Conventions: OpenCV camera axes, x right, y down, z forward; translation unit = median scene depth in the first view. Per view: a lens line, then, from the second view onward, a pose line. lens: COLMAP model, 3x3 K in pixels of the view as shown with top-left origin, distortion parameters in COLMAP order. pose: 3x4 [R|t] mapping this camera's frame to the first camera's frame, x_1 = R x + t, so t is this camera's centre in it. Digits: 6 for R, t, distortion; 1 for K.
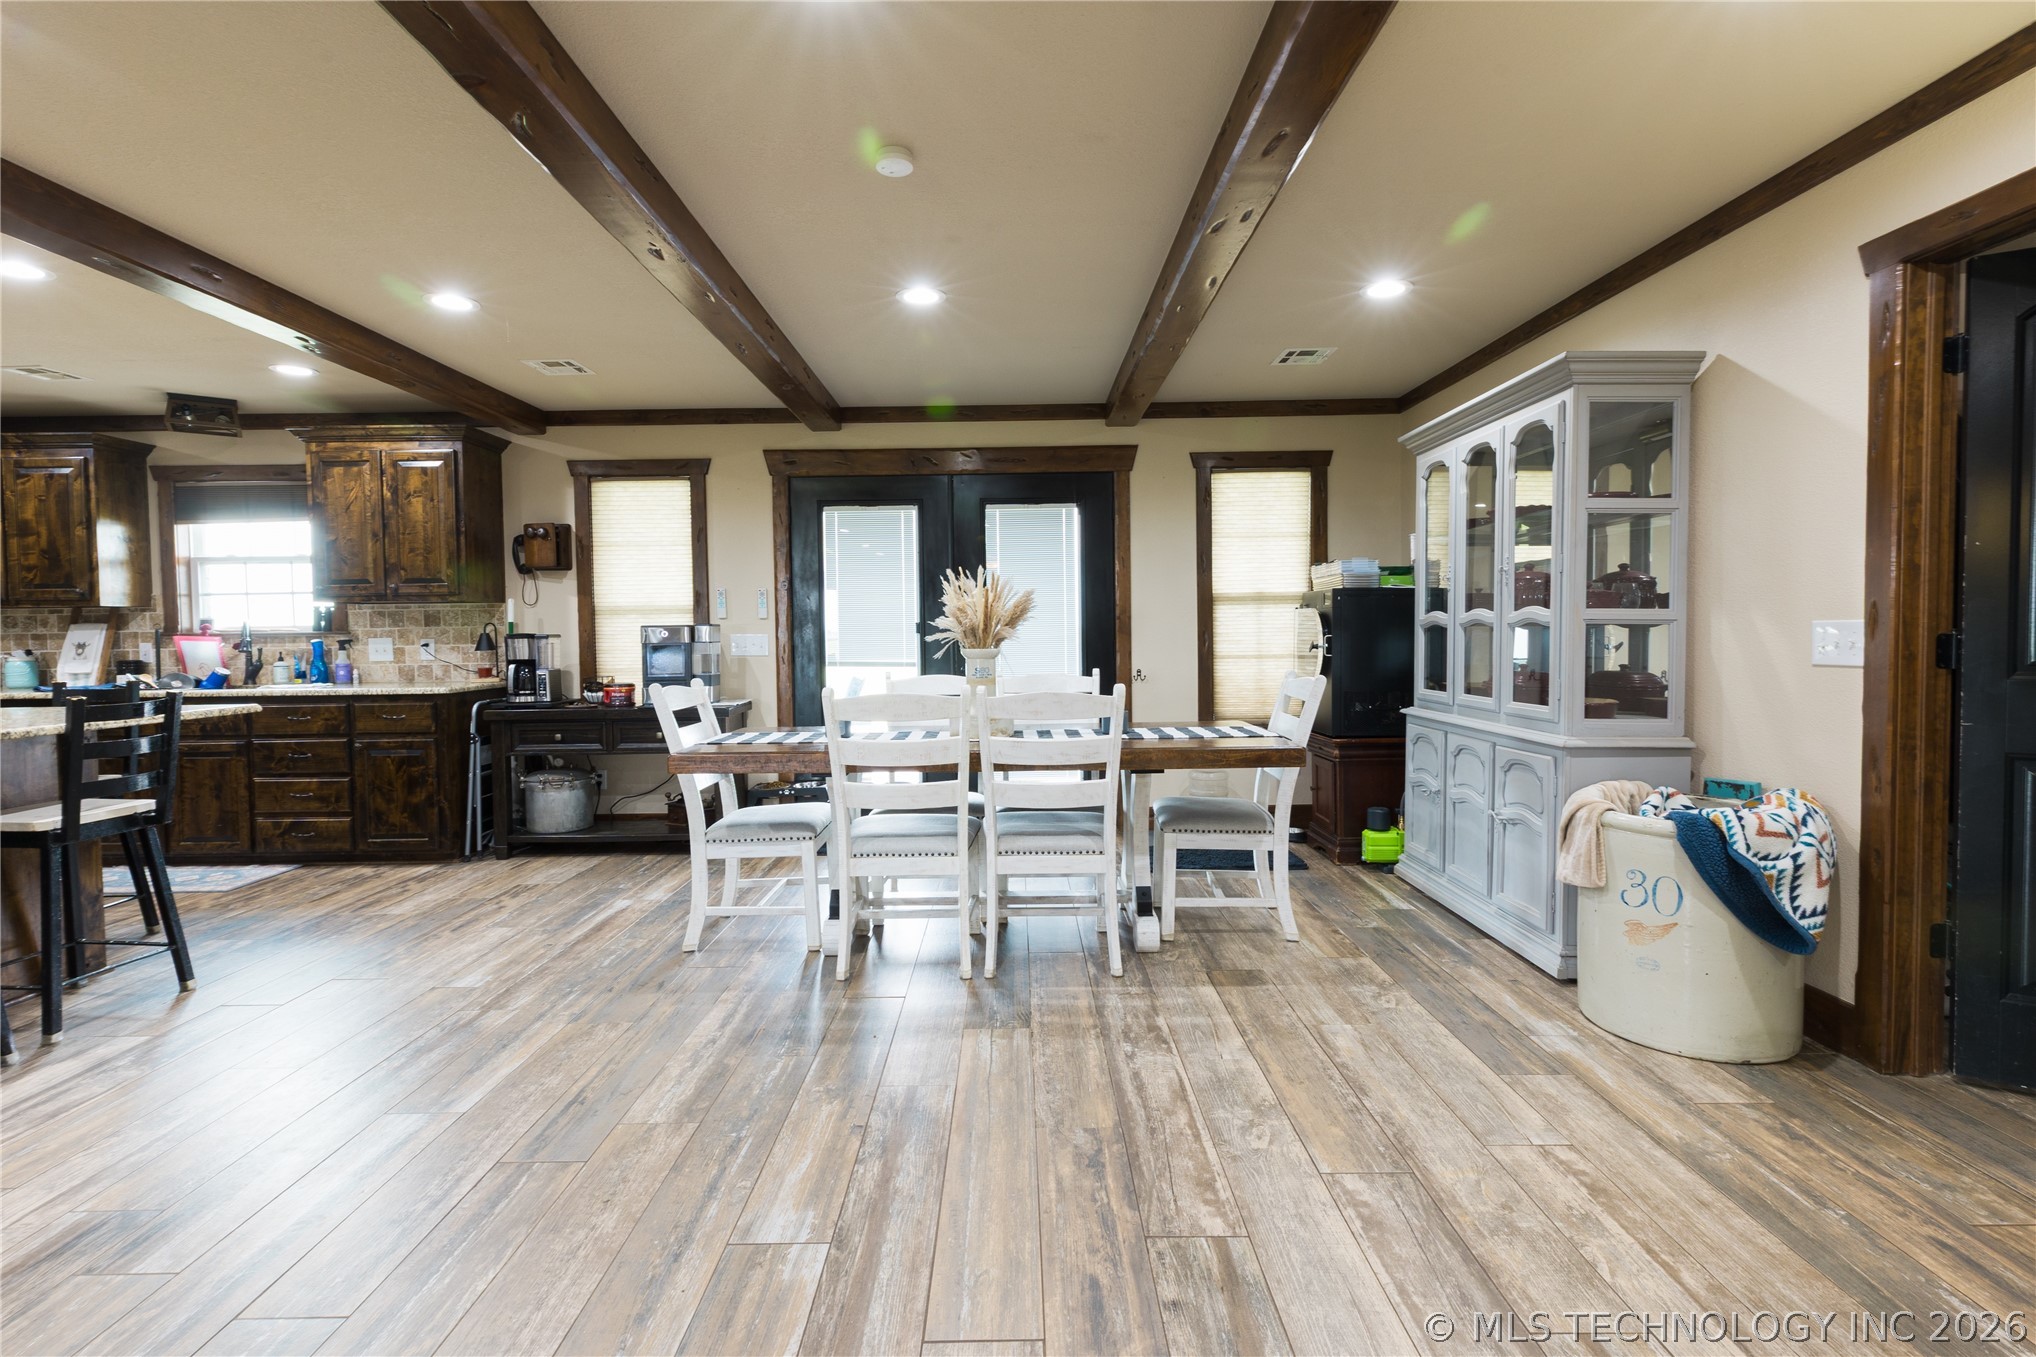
lens RADIAL K [[912.7, 0, 1007.5], [0, 912.7, 667.4], [0, 0, 1]] dist [0.004246, -0.000326]
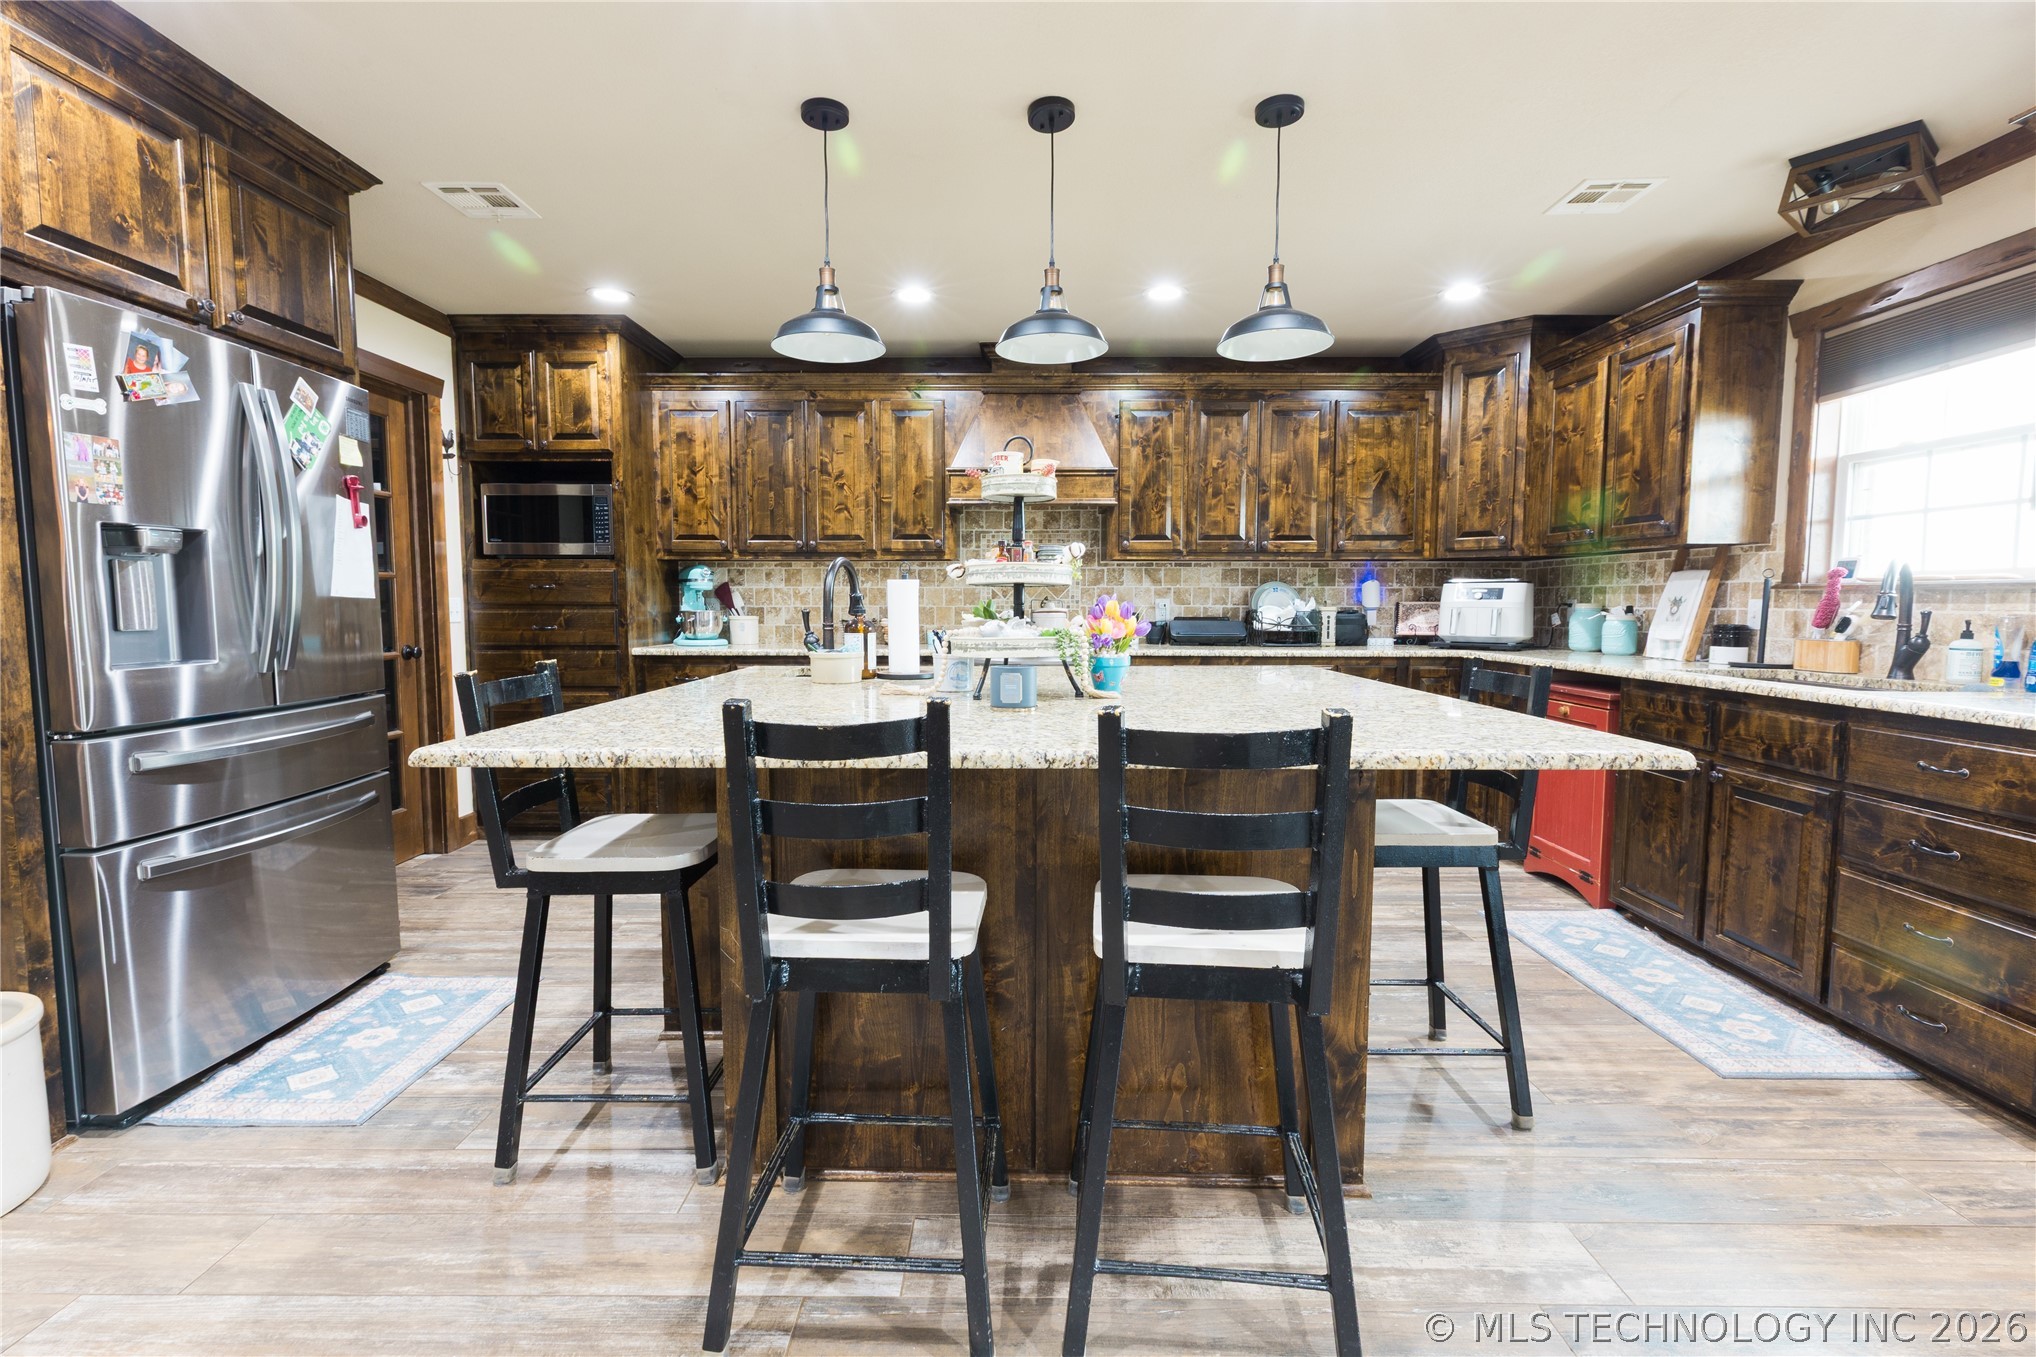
lens RADIAL K [[912.7, 0, 1003.8], [0, 912.7, 667.5], [0, 0, 1]] dist [0.004246, -0.000326]
pose [[-0.011307, 0.087728, -0.996080, -0.292342], [-0.041471, 0.995246, 0.088125, -0.014047], [0.999076, 0.042305, -0.007615, 0.489705]]
